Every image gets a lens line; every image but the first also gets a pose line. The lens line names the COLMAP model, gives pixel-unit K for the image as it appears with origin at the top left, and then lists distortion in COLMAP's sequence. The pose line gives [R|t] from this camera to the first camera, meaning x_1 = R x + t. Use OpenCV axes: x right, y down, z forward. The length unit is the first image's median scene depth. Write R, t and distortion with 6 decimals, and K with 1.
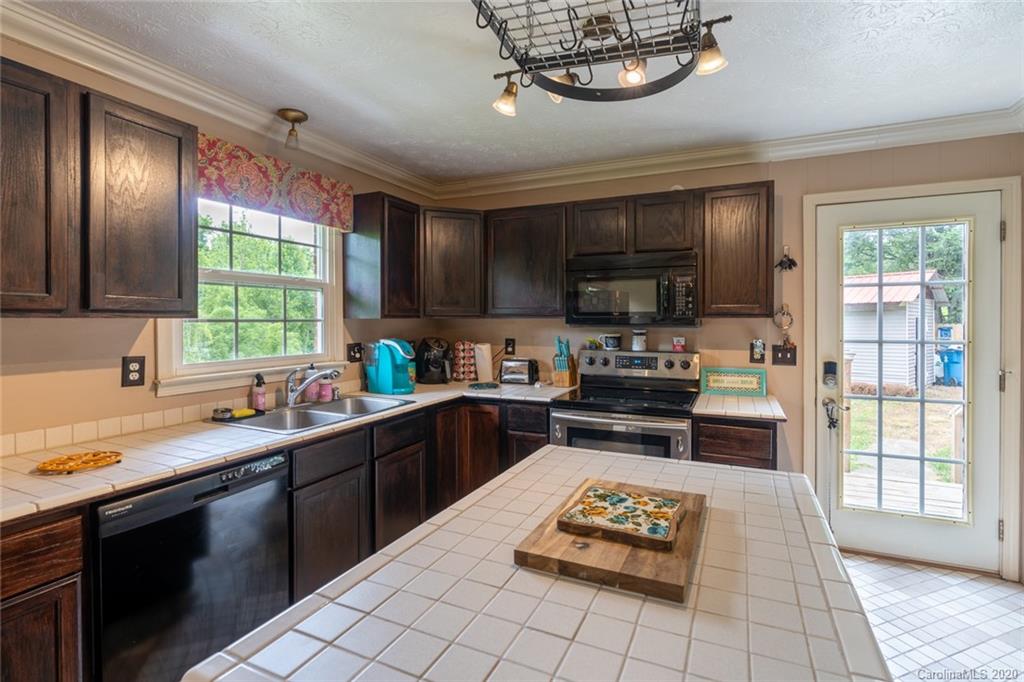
lens RADIAL K [[469.5, 0, 536.1], [0, 469.5, 324.2], [0, 0, 1]] dist [-0.001668, 0.000475]
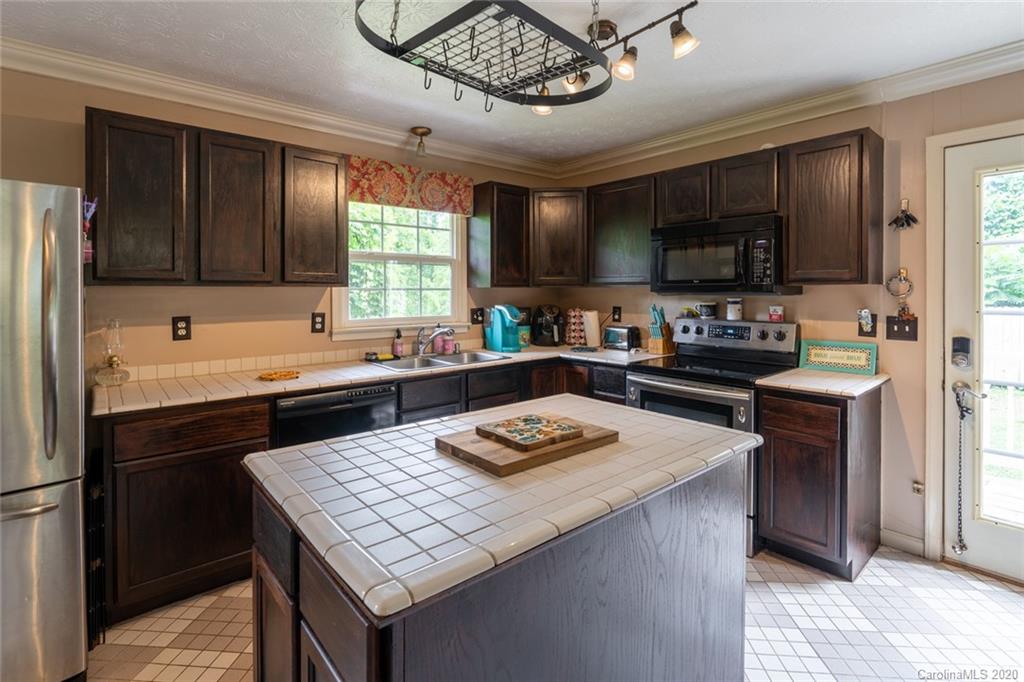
lens RADIAL K [[489.1, 0, 520.1], [0, 489.1, 295.1], [0, 0, 1]] dist [0.000550, 0.000229]
pose [[0.903519, 0.002130, -0.428543, 0.276589], [-0.002550, 0.999997, -0.000405, 0.008015], [0.428541, 0.001459, 0.903521, -0.093797]]
